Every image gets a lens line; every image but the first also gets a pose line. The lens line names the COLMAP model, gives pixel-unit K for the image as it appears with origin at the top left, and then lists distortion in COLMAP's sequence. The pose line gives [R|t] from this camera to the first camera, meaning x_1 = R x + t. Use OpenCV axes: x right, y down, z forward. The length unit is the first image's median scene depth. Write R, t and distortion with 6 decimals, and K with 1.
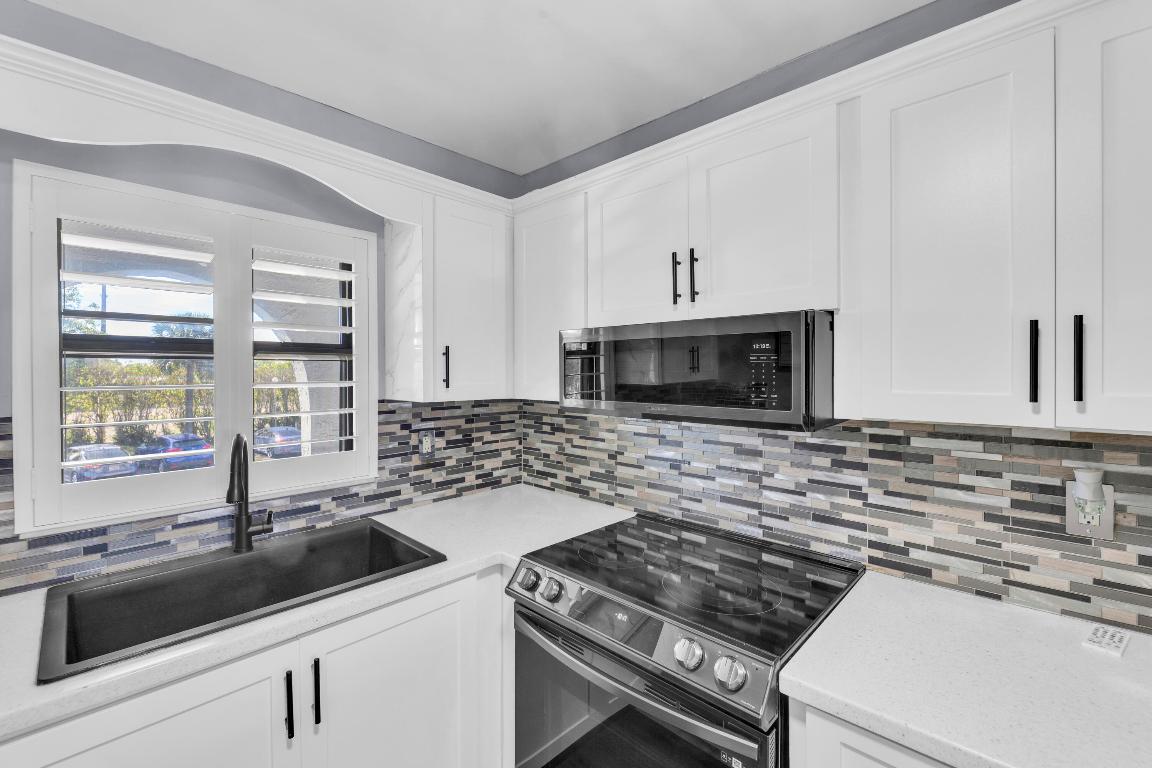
lens RADIAL K [[483.5, 0, 576.7], [0, 483.5, 376.6], [0, 0, 1]] dist [-0.008038, -0.000371]
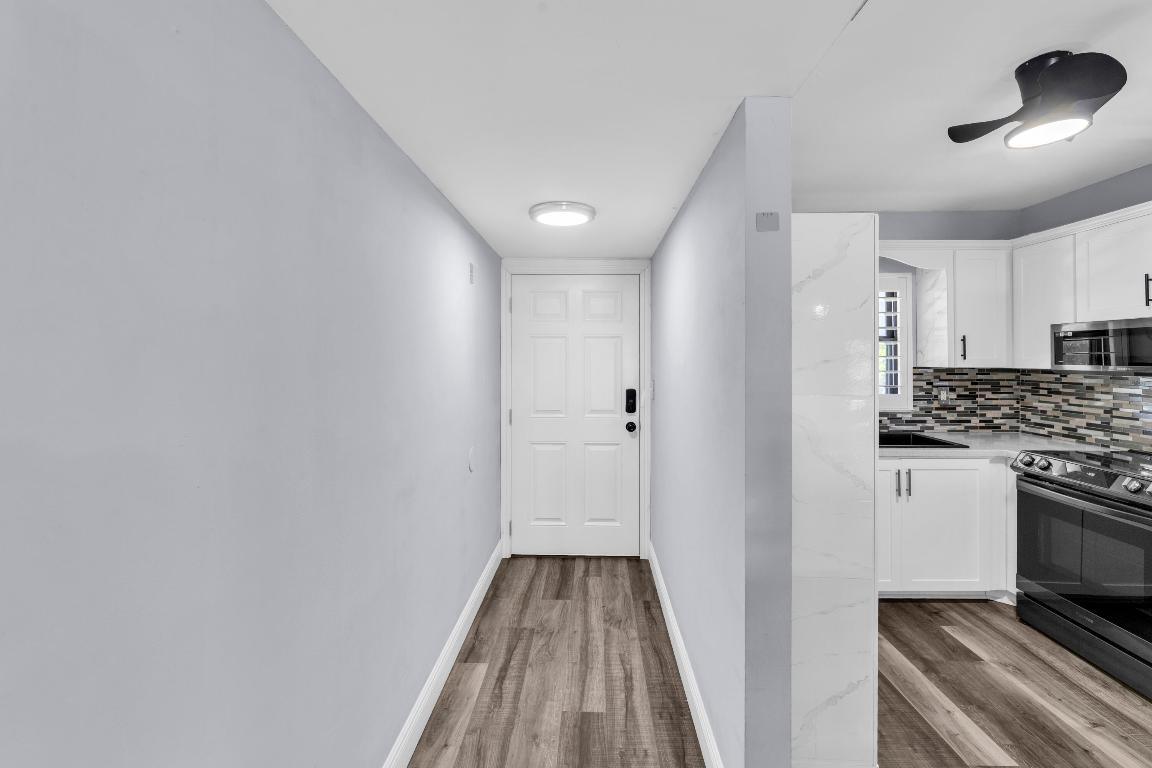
lens RADIAL K [[496.1, 0, 581.0], [0, 496.1, 353.9], [0, 0, 1]] dist [-0.004649, -0.000039]
pose [[0.675181, -0.005411, -0.737632, 0.124225], [-0.008247, 0.999855, -0.014883, 0.044887], [0.737606, 0.016132, 0.675038, -1.319970]]
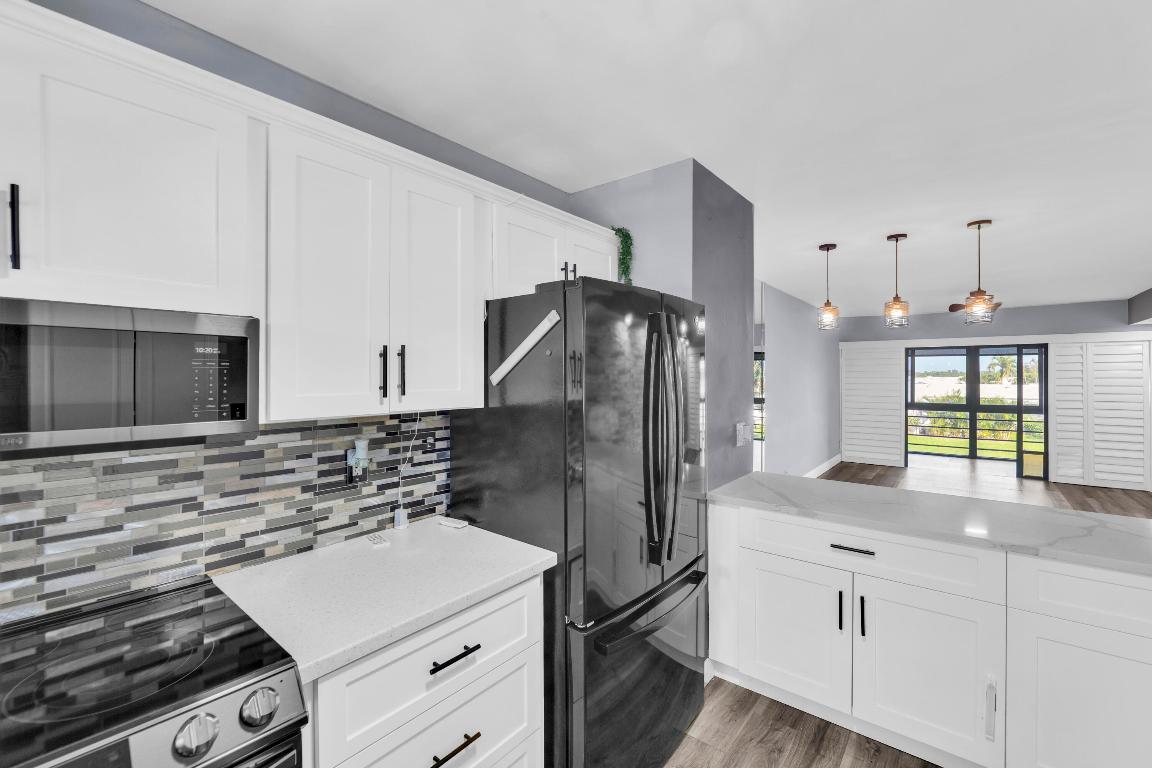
lens RADIAL K [[483.5, 0, 576.7], [0, 483.5, 376.6], [0, 0, 1]] dist [-0.008038, -0.000371]
pose [[-0.078440, -0.001257, 0.996918, -0.374663], [0.008826, 0.999959, 0.001956, -0.007165], [-0.996880, 0.008952, -0.078426, 0.269497]]
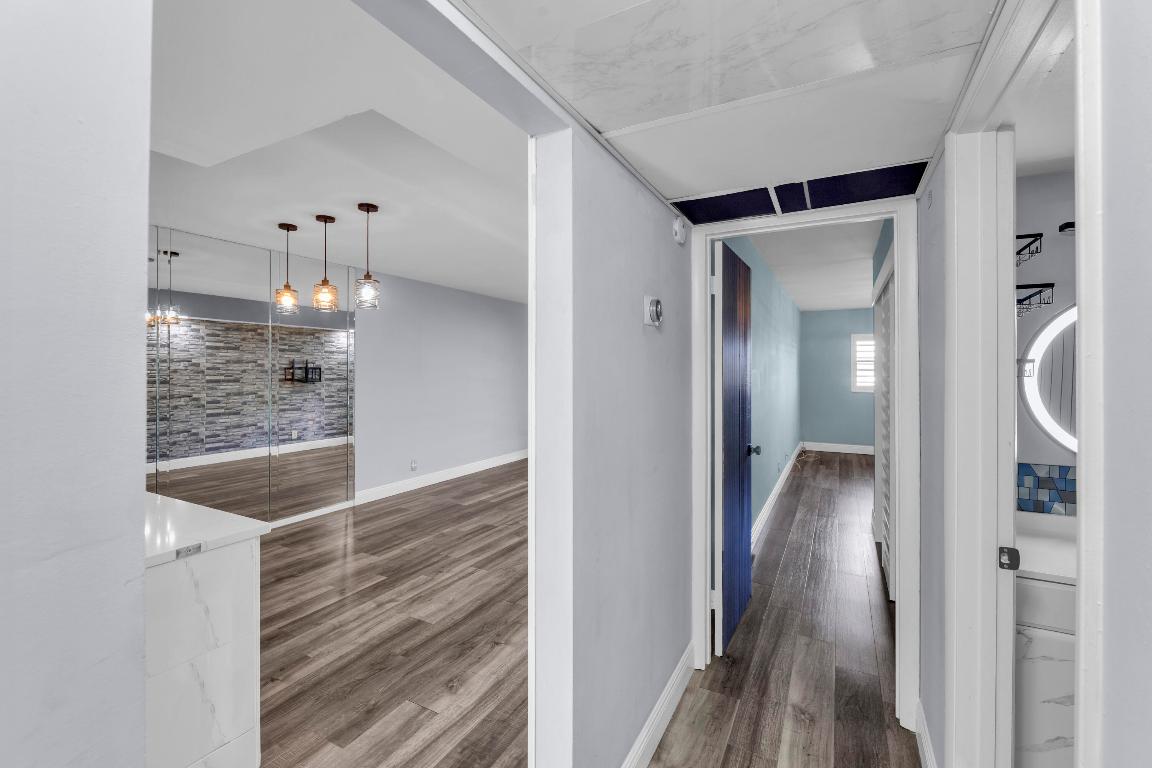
lens RADIAL K [[487.8, 0, 580.5], [0, 487.8, 369.3], [0, 0, 1]] dist [-0.000403, -0.000069]
pose [[-0.271351, -0.001160, 0.962480, -0.666598], [0.005572, 0.999981, 0.002776, 0.039480], [-0.962464, 0.006116, -0.271339, -1.747539]]
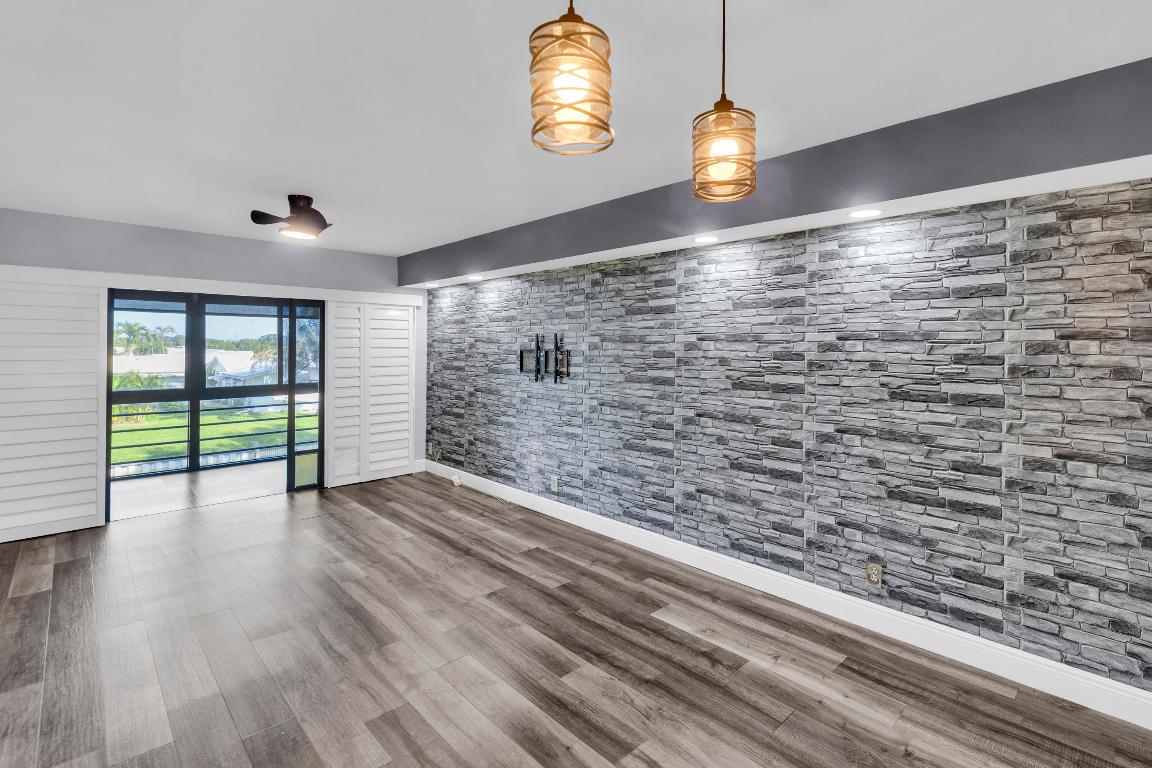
lens RADIAL K [[570.6, 0, 580.0], [0, 570.6, 335.3], [0, 0, 1]] dist [0.014627, -0.000368]
pose [[-0.997823, -0.000380, 0.065949, 1.540413], [-0.000957, 0.999962, -0.008715, 0.000295], [-0.065943, -0.008759, -0.997785, -0.560228]]
